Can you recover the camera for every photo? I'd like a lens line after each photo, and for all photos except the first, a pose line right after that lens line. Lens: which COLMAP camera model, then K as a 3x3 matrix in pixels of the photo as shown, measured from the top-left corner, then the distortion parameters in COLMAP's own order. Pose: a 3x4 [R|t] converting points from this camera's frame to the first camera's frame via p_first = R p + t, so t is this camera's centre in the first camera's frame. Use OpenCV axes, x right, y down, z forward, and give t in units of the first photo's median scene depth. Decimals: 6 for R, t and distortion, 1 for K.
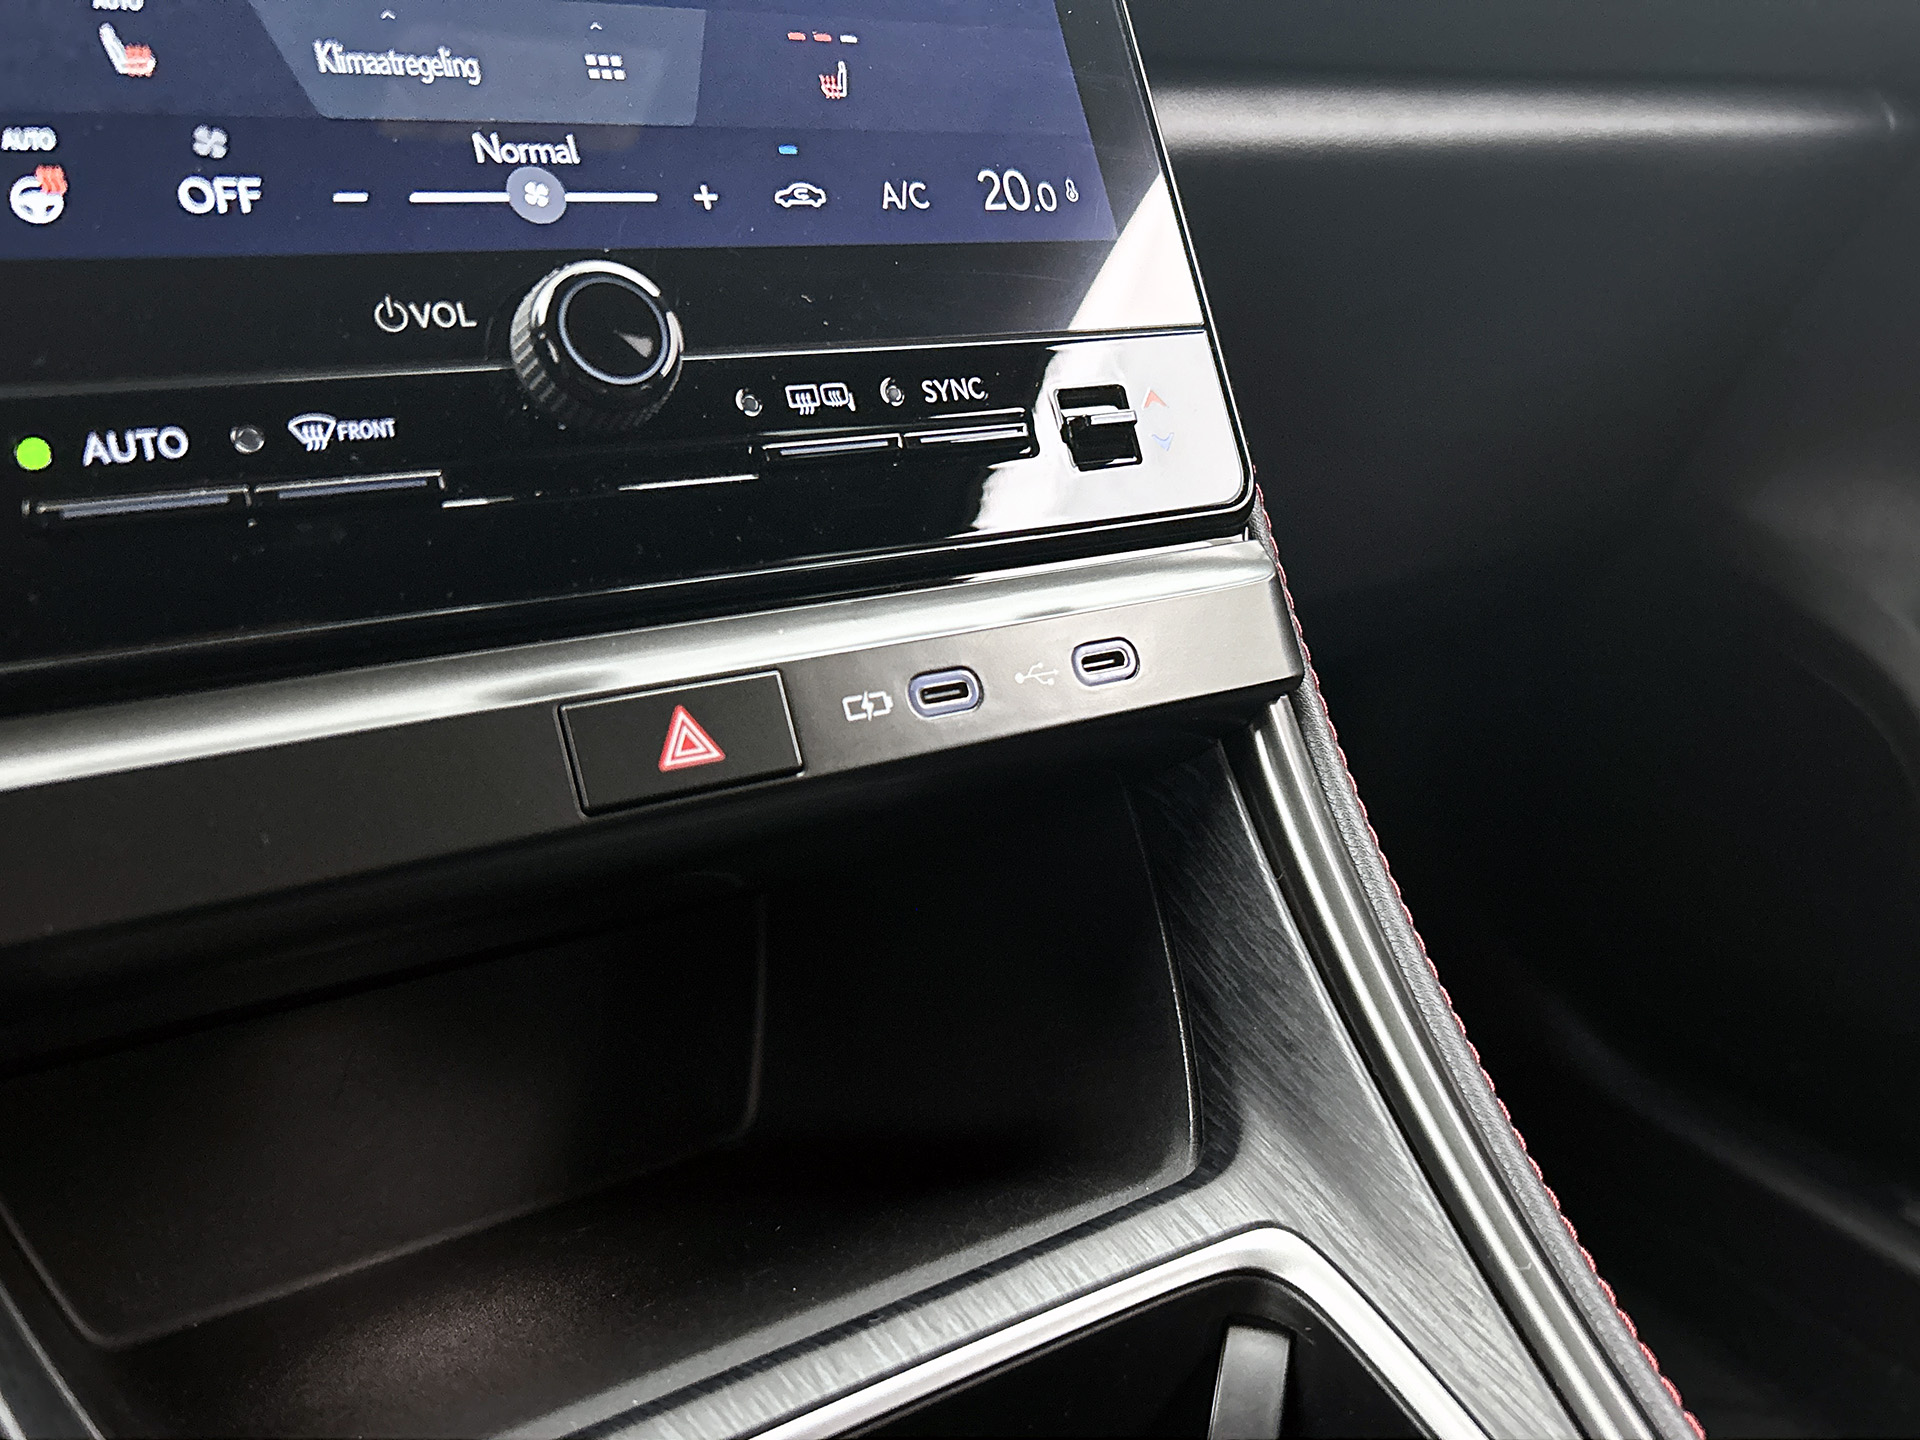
lens RADIAL K [[1742.6, 0, 951.4], [0, 1742.6, 714.3], [0, 0, 1]] dist [0.028475, 0.000000]
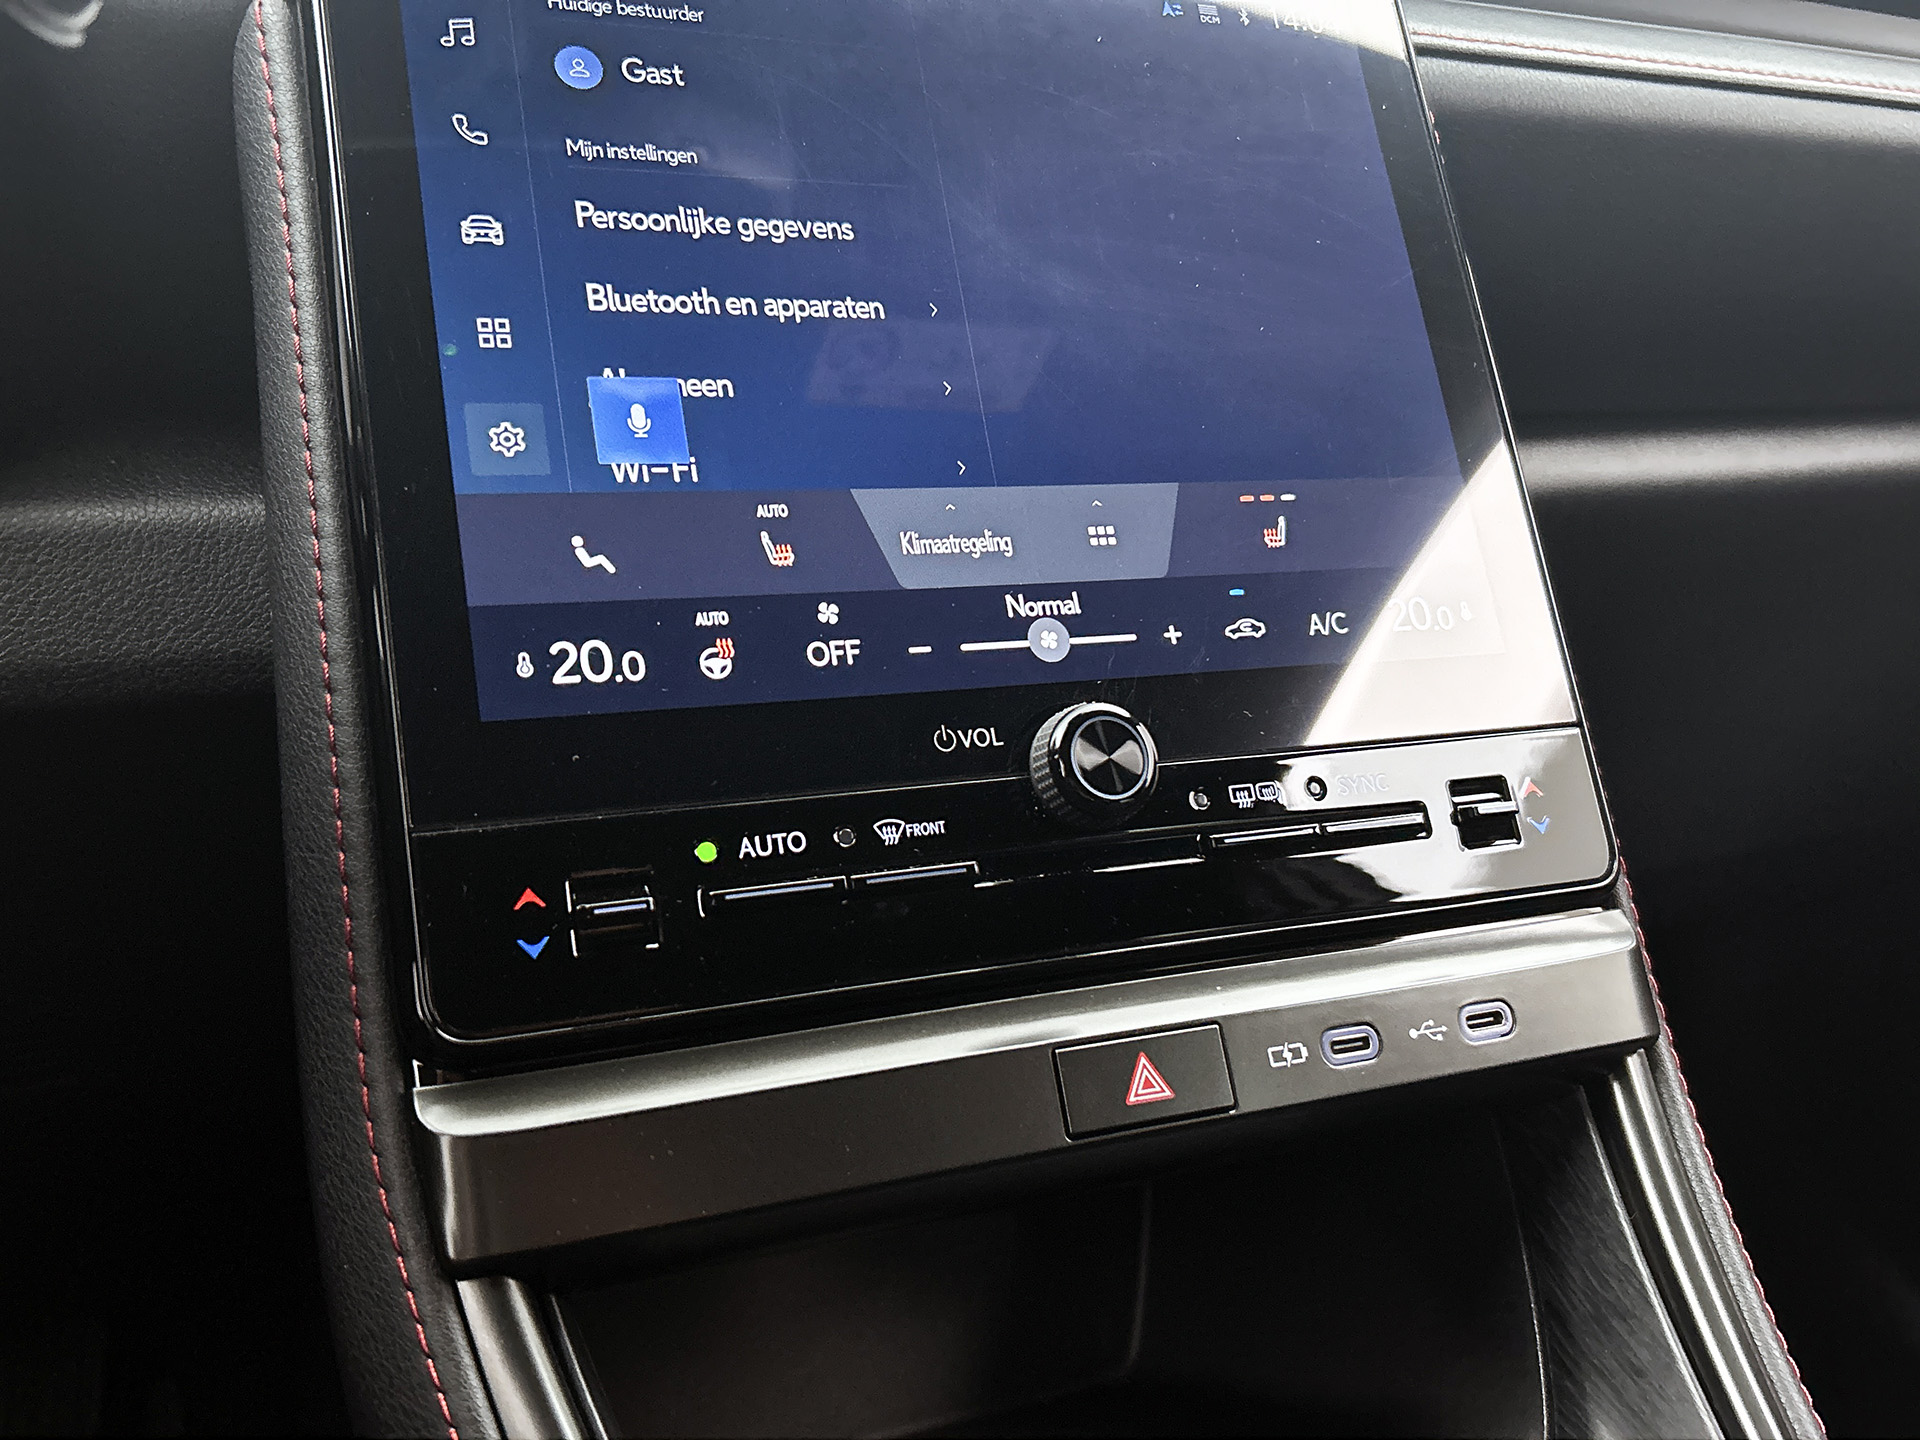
lens RADIAL K [[1742.6, 0, 967.1], [0, 1742.6, 725.8], [0, 0, 1]] dist [0.028475, 0.000000]
pose [[0.984374, 0.049030, -0.169129, -0.073380], [-0.063887, 0.994454, -0.083548, -0.118619], [0.164095, 0.093047, 0.982046, -0.274391]]
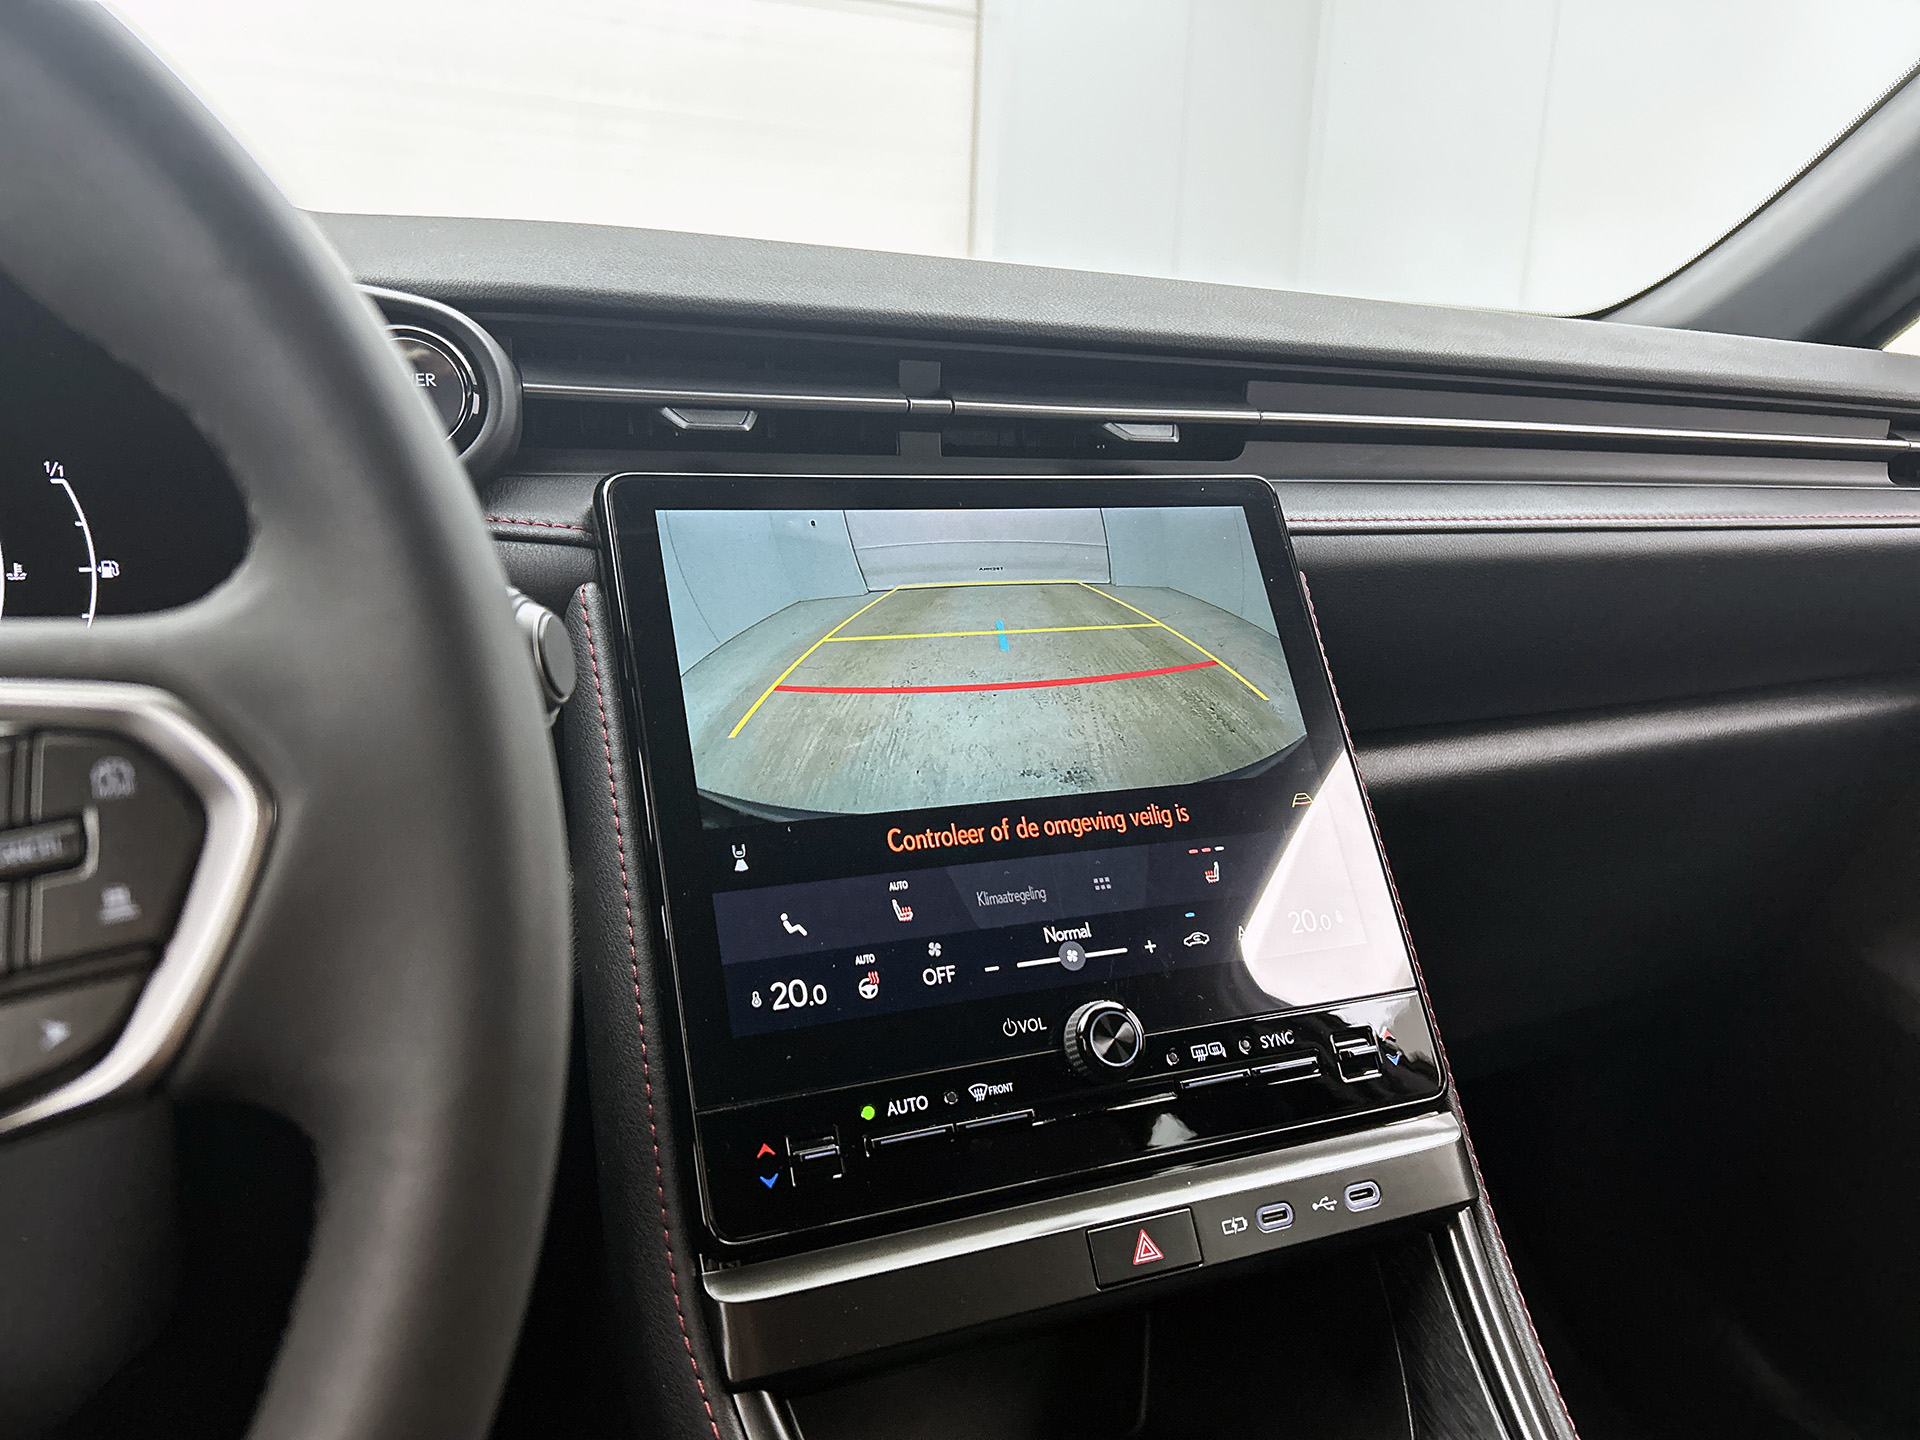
lens RADIAL K [[1485.4, 0, 953.2], [0, 1485.4, 703.9], [0, 0, 1]] dist [0.038659, -0.049751]
pose [[0.983494, 0.005646, -0.180850, -0.058627], [-0.037106, 0.984563, -0.171054, -0.279347], [0.177093, 0.174941, 0.968521, -0.760822]]
